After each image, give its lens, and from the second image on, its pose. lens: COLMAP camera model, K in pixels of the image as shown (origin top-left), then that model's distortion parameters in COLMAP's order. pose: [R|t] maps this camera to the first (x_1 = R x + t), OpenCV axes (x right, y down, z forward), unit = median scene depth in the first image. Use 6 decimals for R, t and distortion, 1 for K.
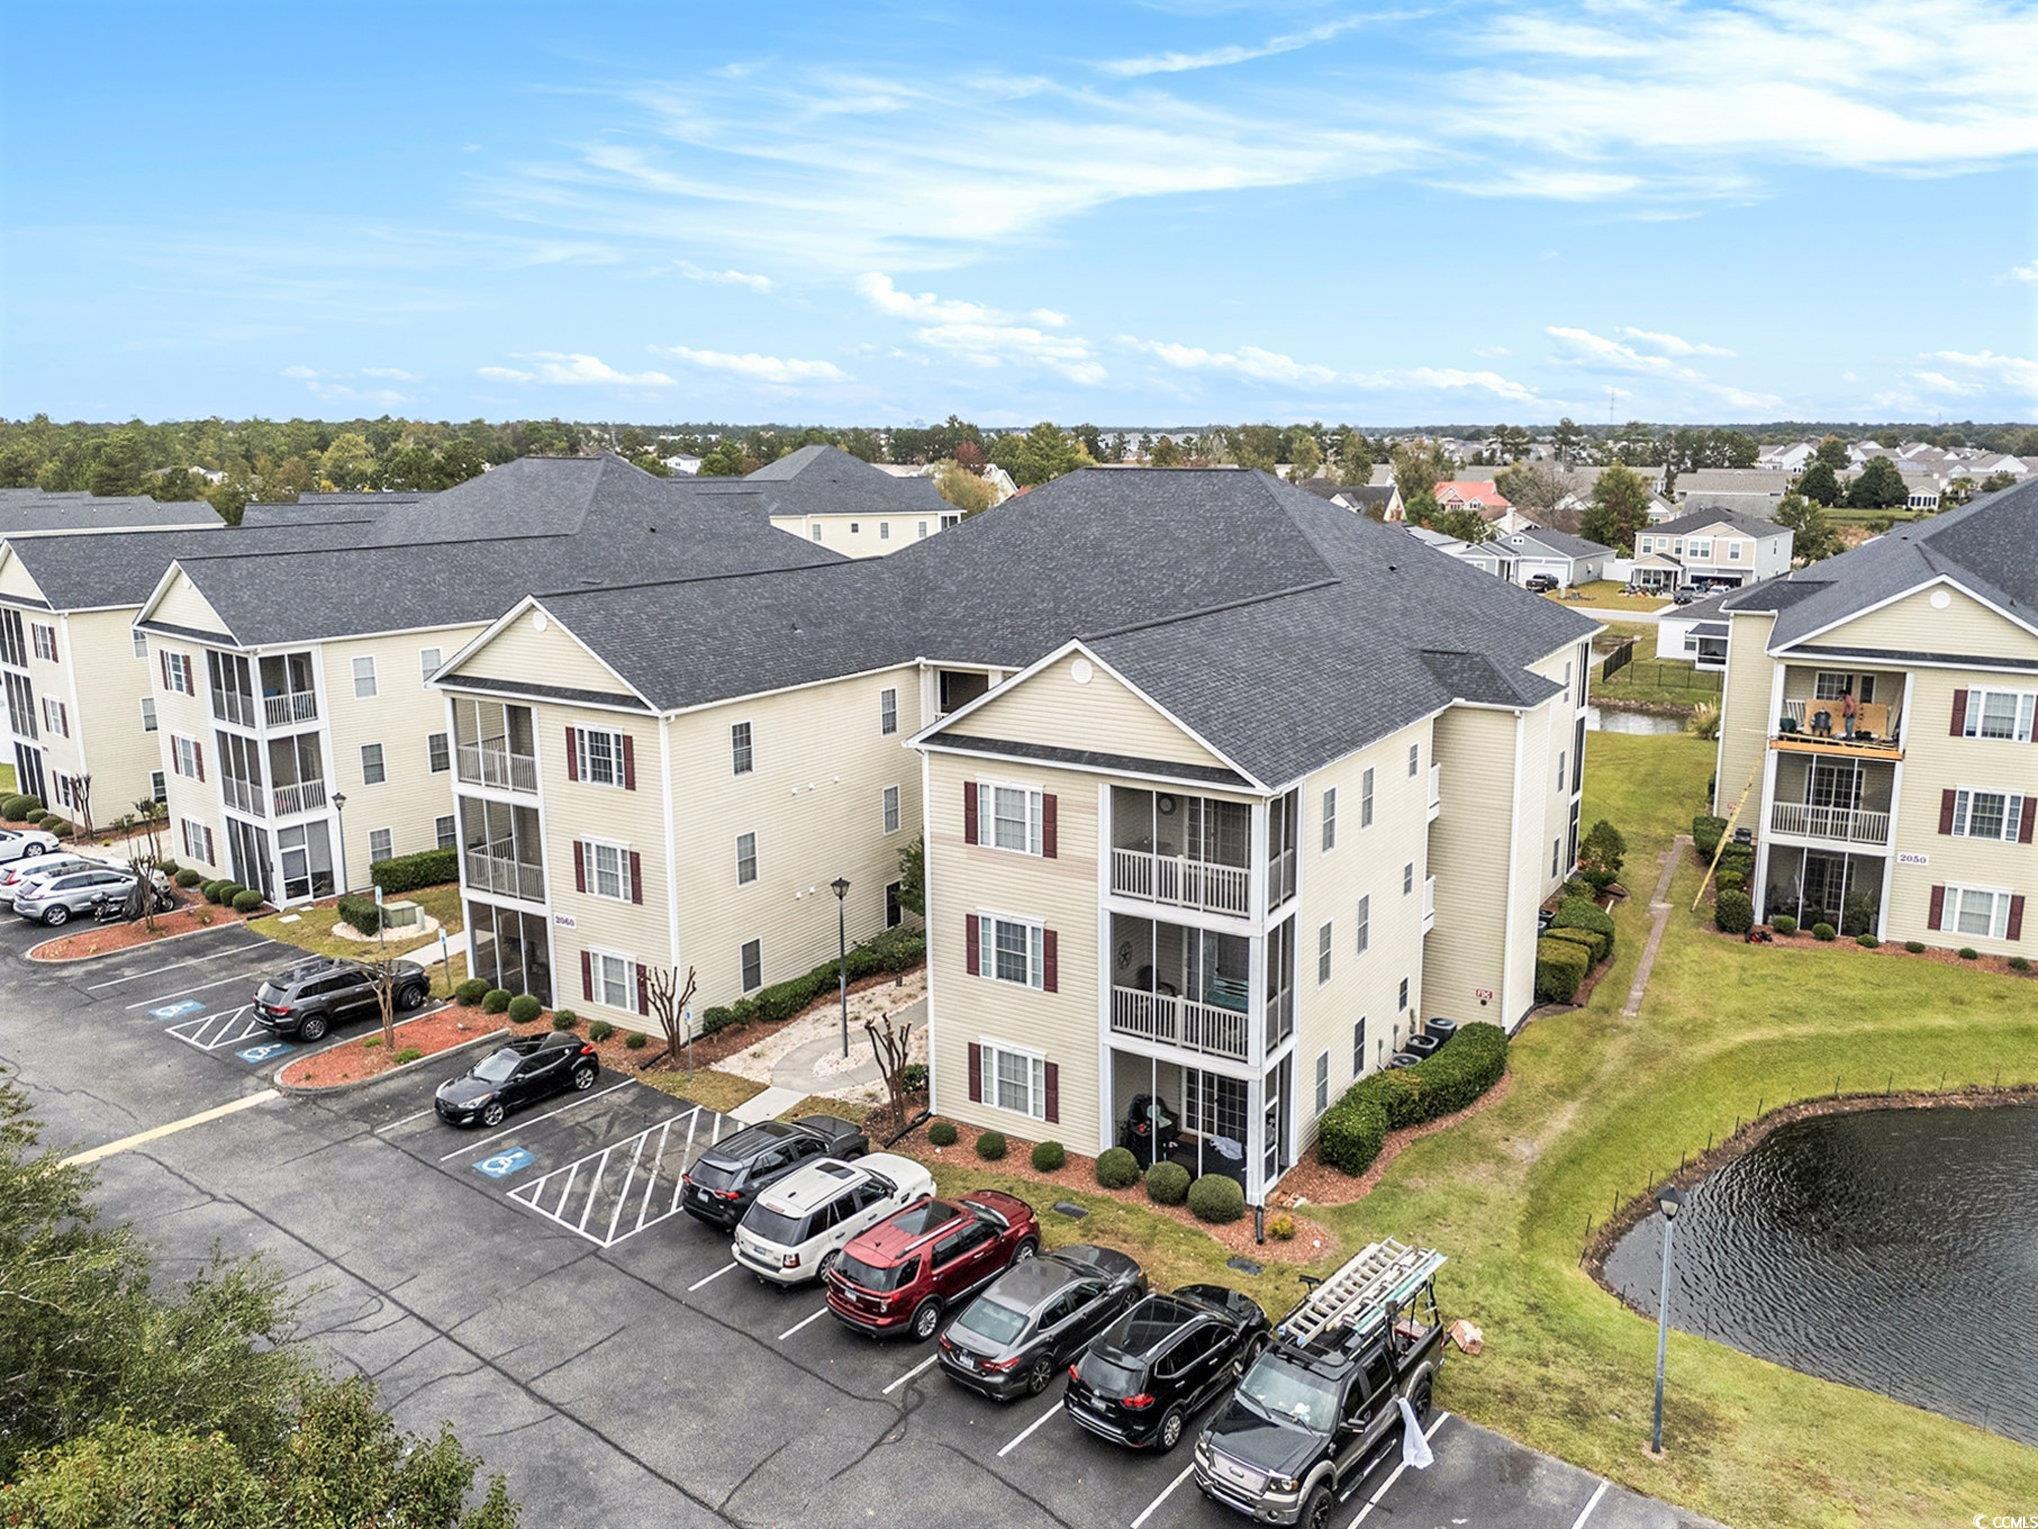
lens RADIAL K [[1372.9, 0, 1040.0], [0, 1372.9, 753.0], [0, 0, 1]] dist [0.057565, -0.023432]
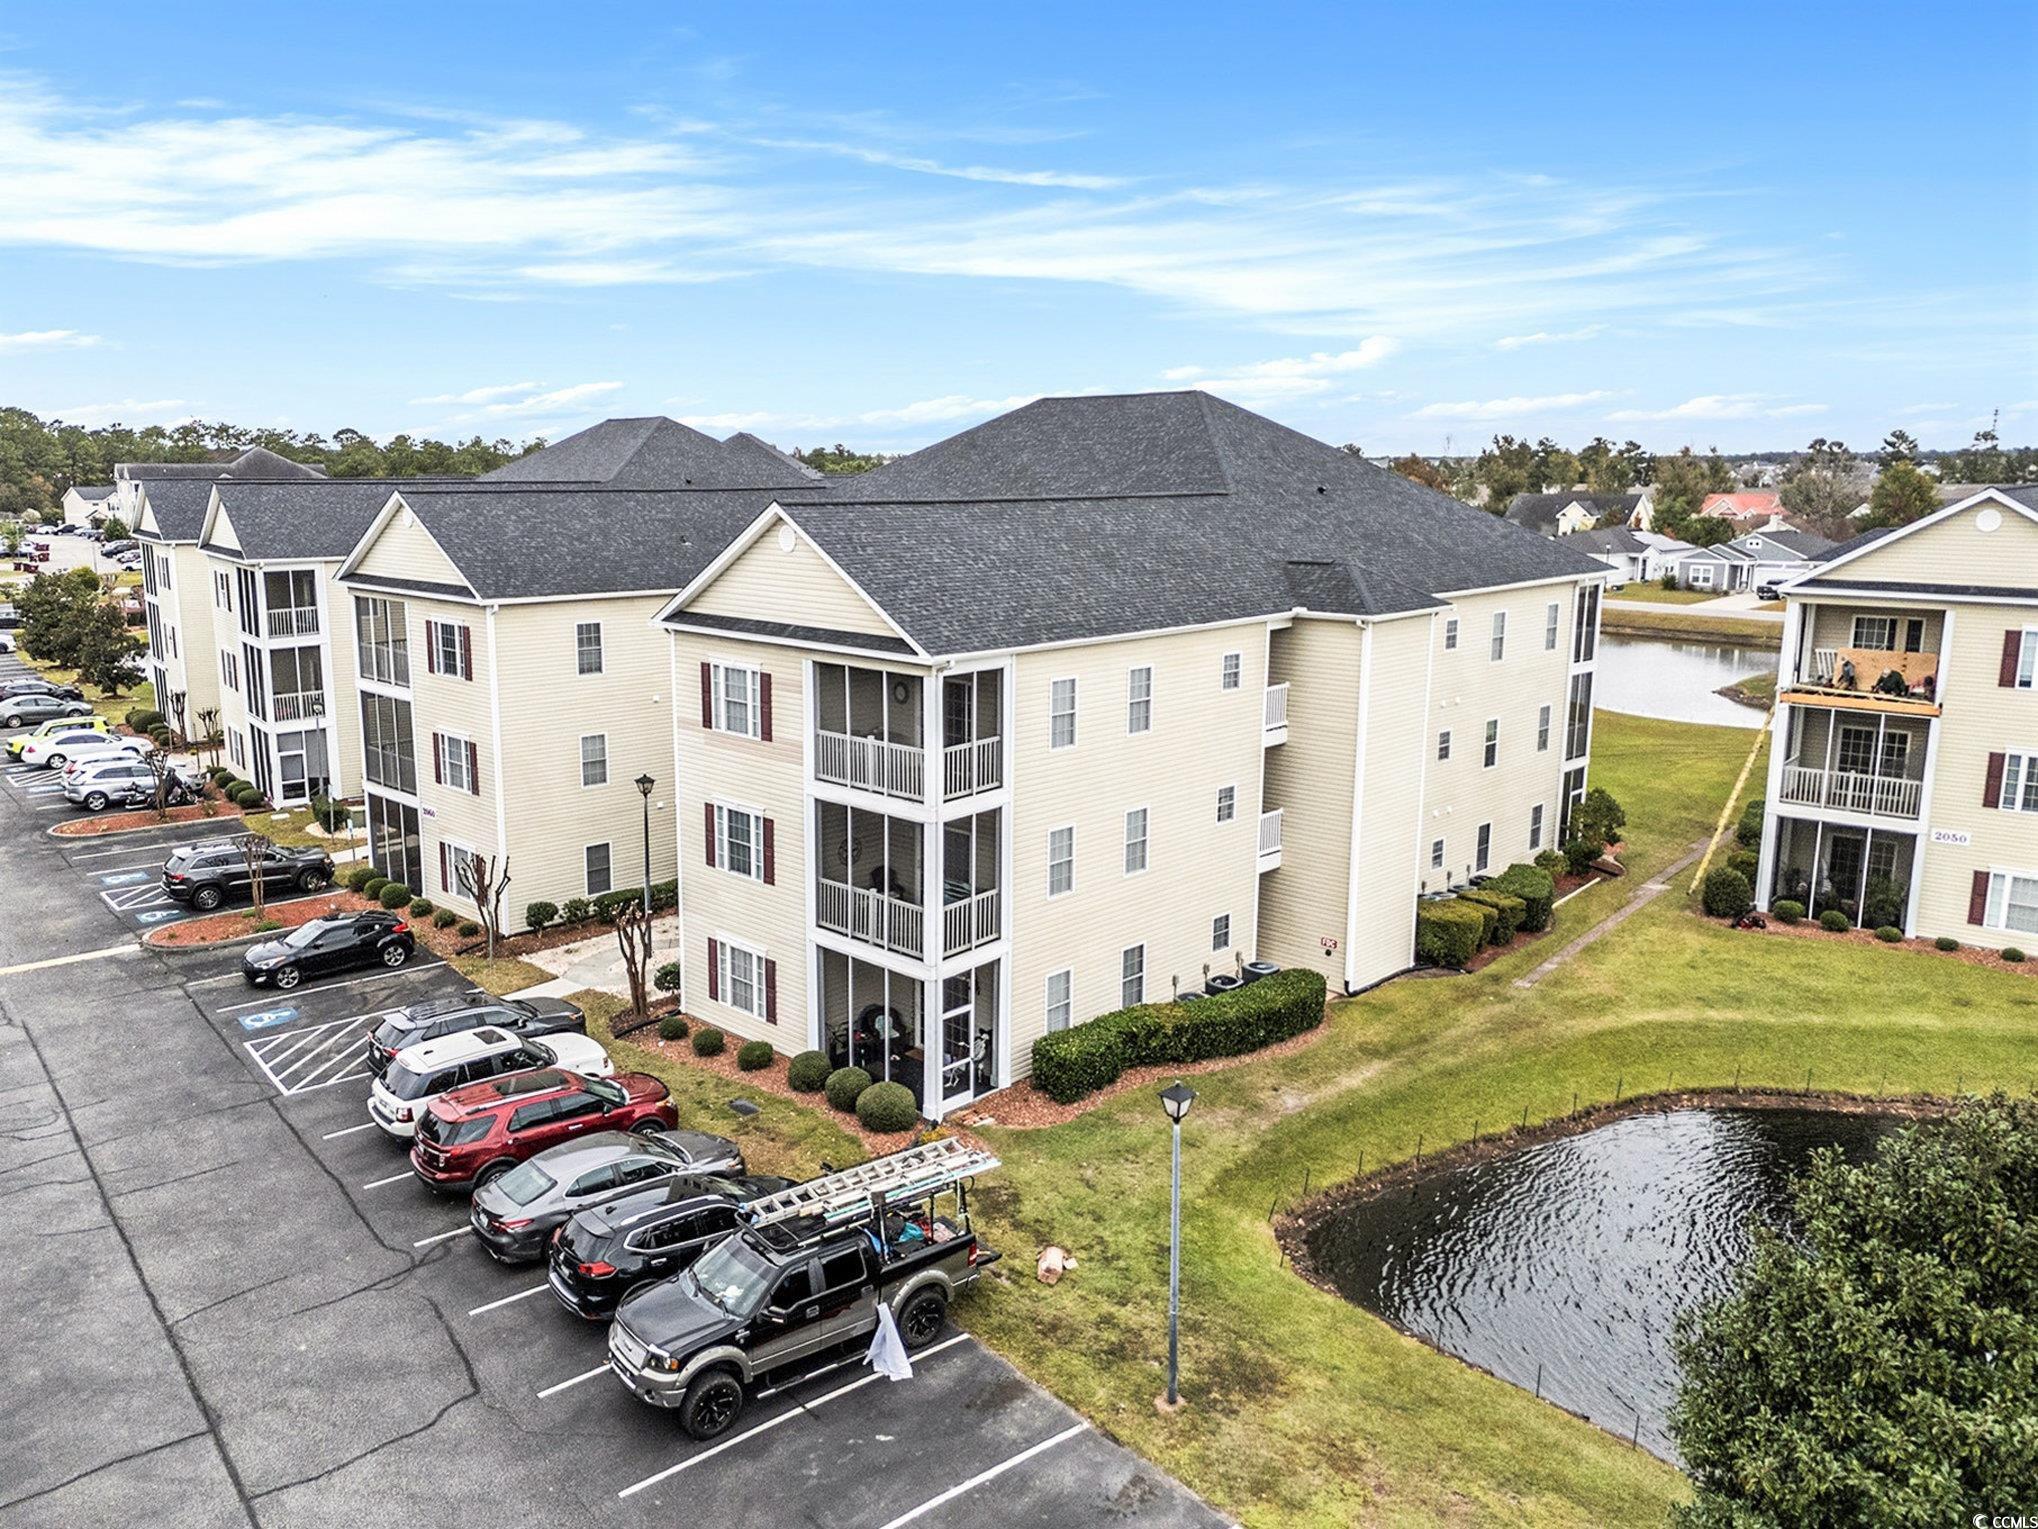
lens RADIAL K [[1372.9, 0, 1007.8], [0, 1372.9, 746.3], [0, 0, 1]] dist [0.057565, -0.023432]
pose [[0.975799, 0.041039, -0.214786, 0.324226], [-0.045278, 0.998864, -0.014849, 0.074945], [0.213933, 0.024215, 0.976548, 0.092487]]
